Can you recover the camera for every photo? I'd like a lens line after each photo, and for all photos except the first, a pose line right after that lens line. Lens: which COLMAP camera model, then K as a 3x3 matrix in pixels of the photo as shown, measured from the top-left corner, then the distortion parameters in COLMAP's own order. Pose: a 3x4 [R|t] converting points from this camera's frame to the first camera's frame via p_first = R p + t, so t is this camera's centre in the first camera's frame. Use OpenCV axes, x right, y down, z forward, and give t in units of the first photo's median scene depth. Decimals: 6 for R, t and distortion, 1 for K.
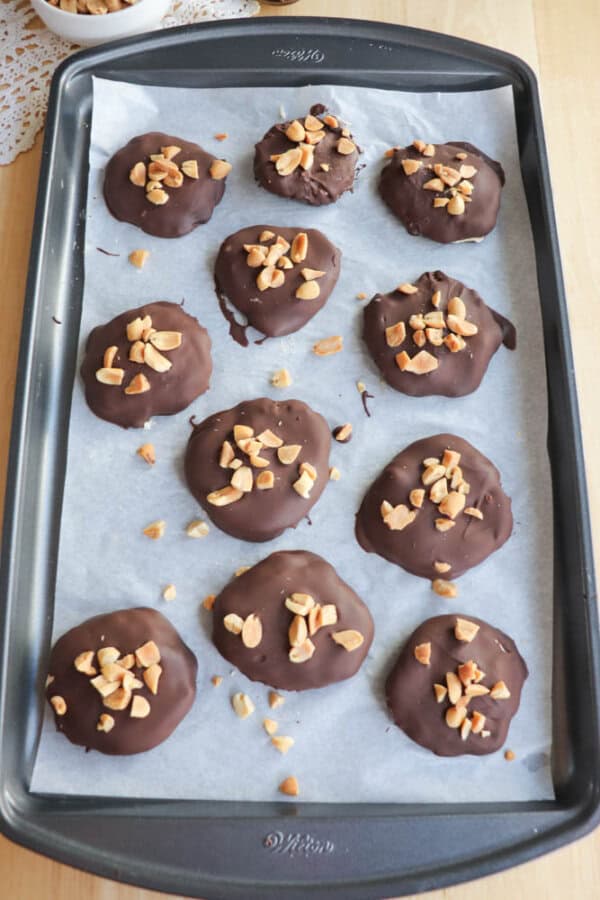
lens RADIAL K [[929.2, 0, 300.0], [0, 929.2, 450.0], [0, 0, 1]] dist [-0.171648, -0.001082]
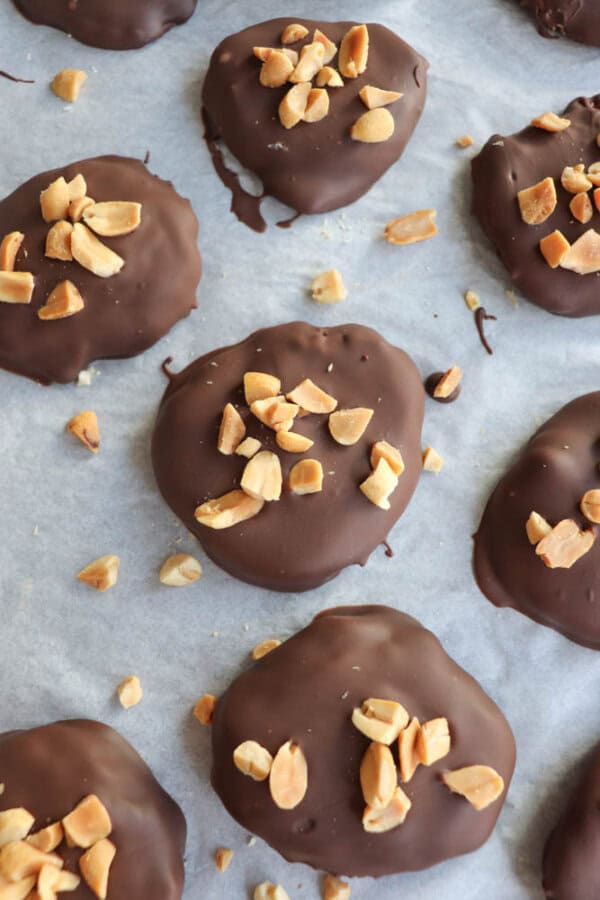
lens RADIAL K [[867.7, 0, 301.0], [0, 867.7, 464.4], [0, 0, 1]] dist [-0.101114, 0.018663]
pose [[0.999819, -0.018995, -0.001025, -0.038525], [0.019022, 0.997869, 0.062417, -0.004923], [-0.000162, -0.062425, 0.998050, 0.500391]]
